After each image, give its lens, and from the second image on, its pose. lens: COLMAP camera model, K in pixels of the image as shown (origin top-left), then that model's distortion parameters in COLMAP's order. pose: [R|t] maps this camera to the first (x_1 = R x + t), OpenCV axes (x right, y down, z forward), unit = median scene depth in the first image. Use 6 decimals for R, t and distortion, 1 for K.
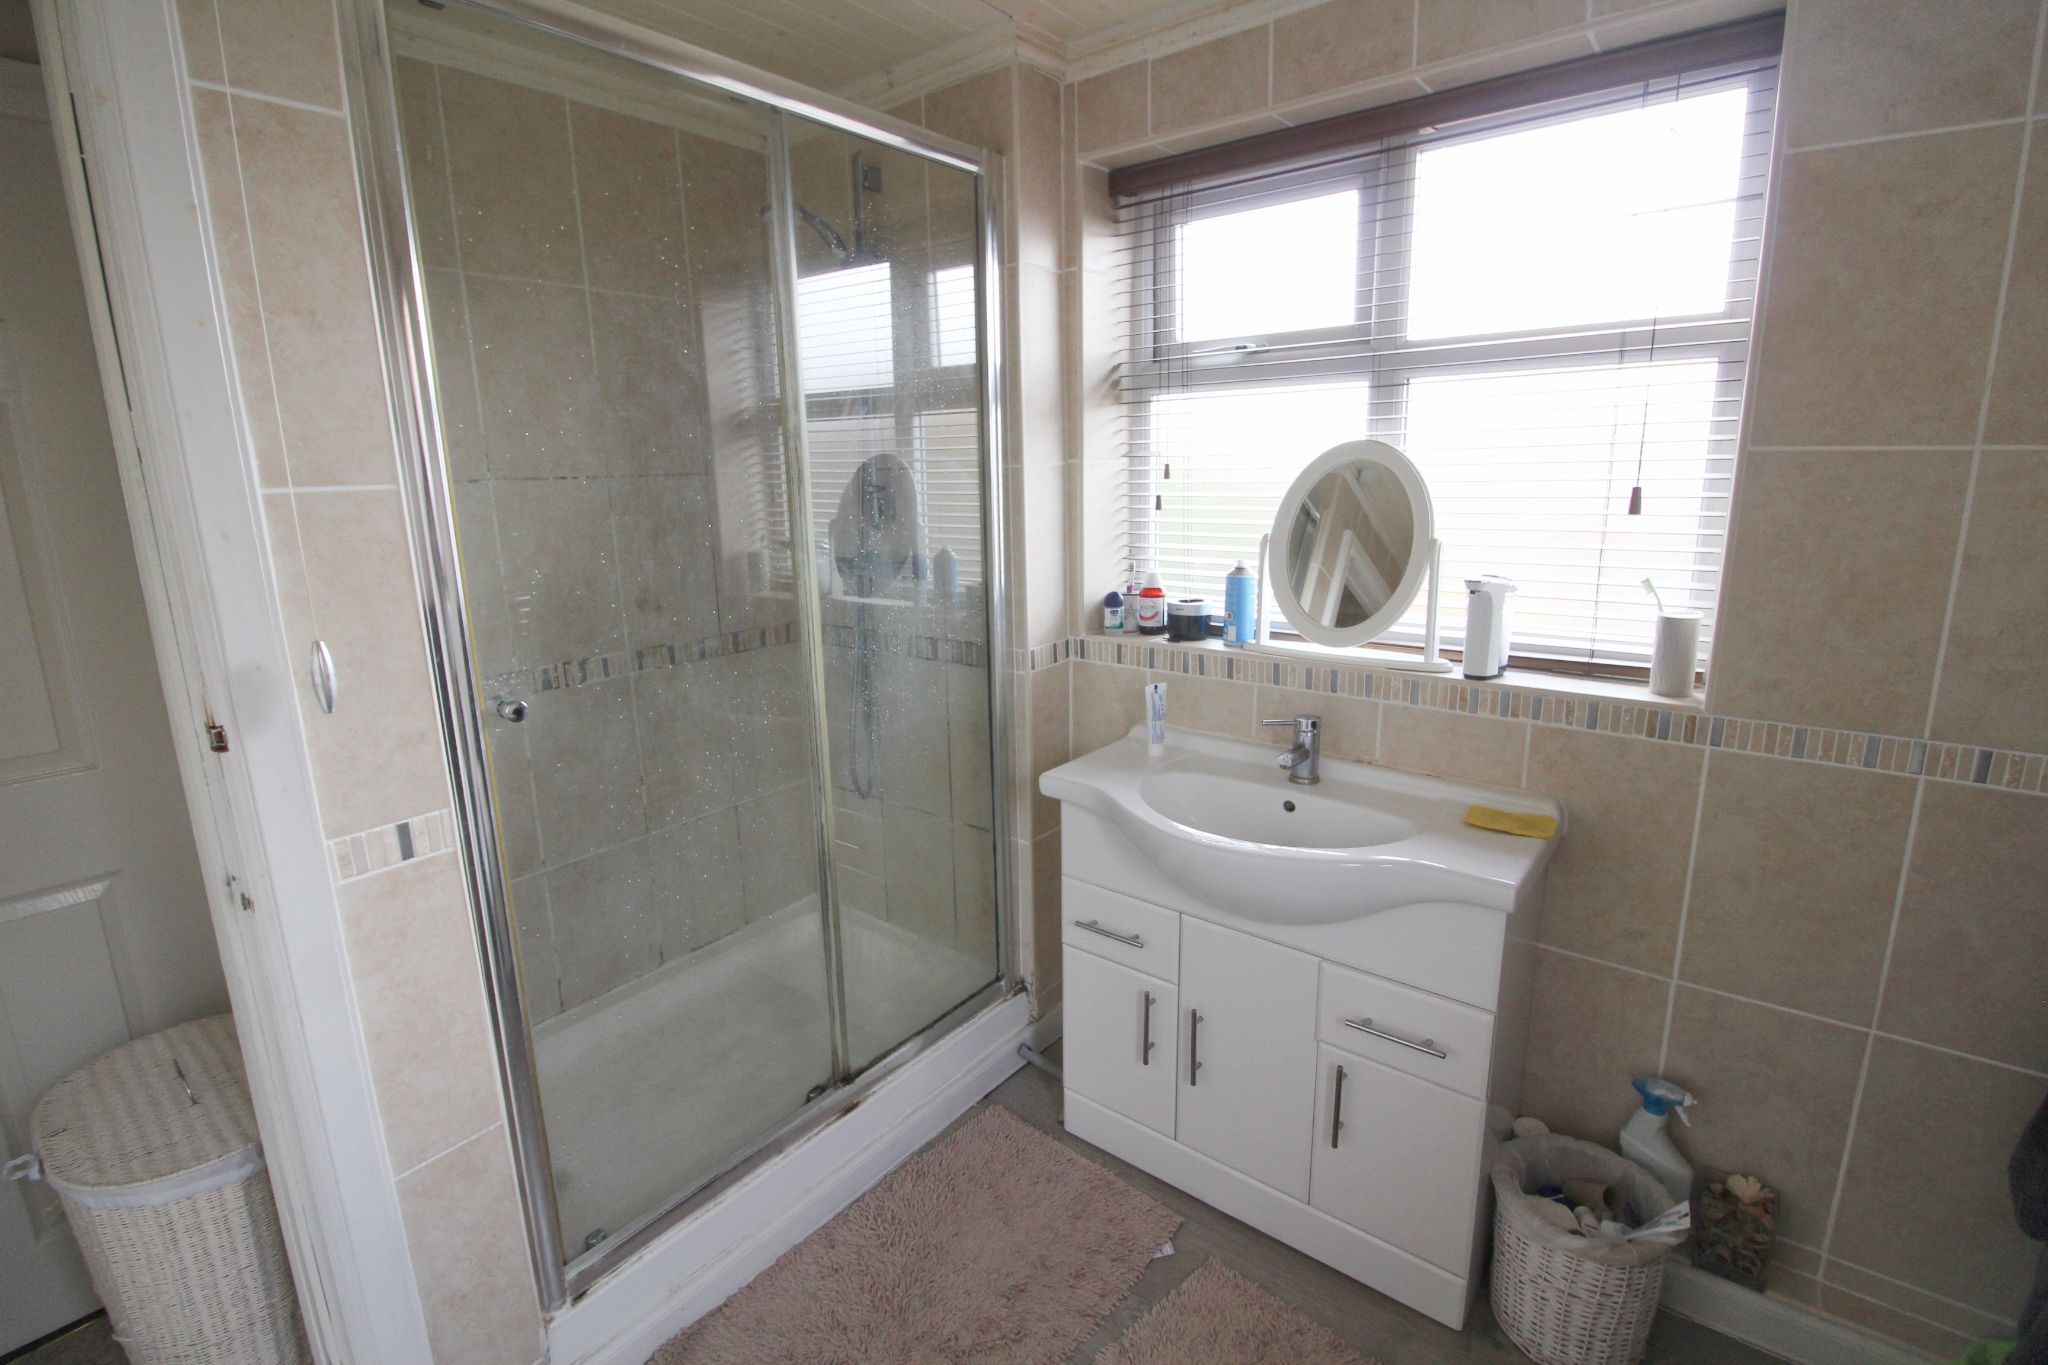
lens RADIAL K [[953.1, 0, 1011.0], [0, 953.1, 673.9], [0, 0, 1]] dist [-0.008278, -0.005687]
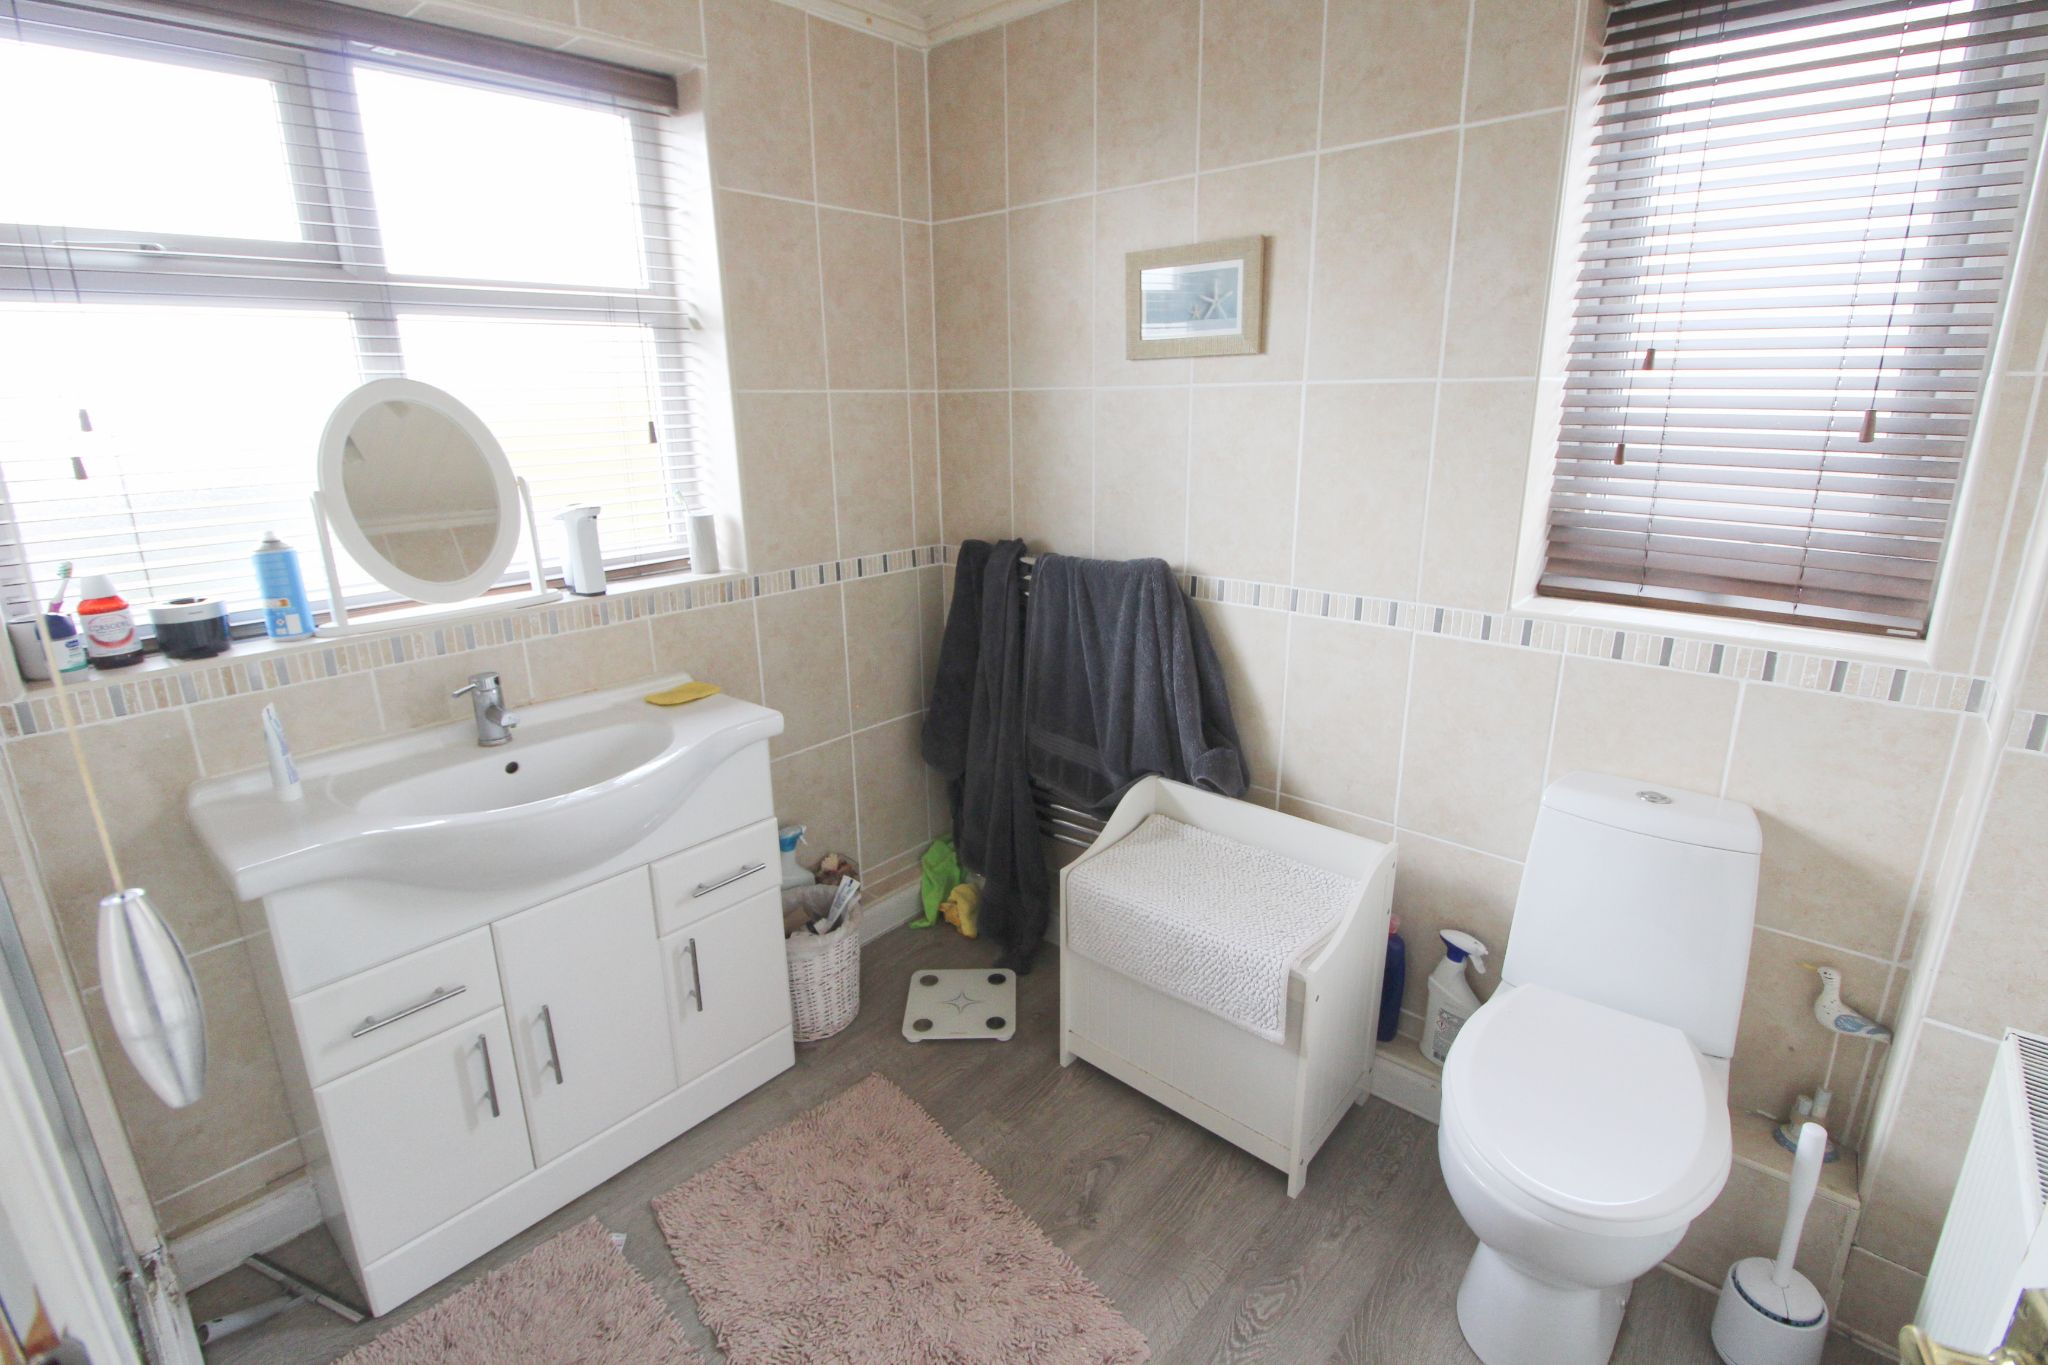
lens RADIAL K [[953.1, 0, 1011.6], [0, 953.1, 675.1], [0, 0, 1]] dist [-0.008278, -0.005687]
pose [[0.051831, -0.265626, 0.962682, -0.567063], [0.228776, 0.941500, 0.247465, -0.068367], [-0.972098, 0.207412, 0.109568, 0.388638]]
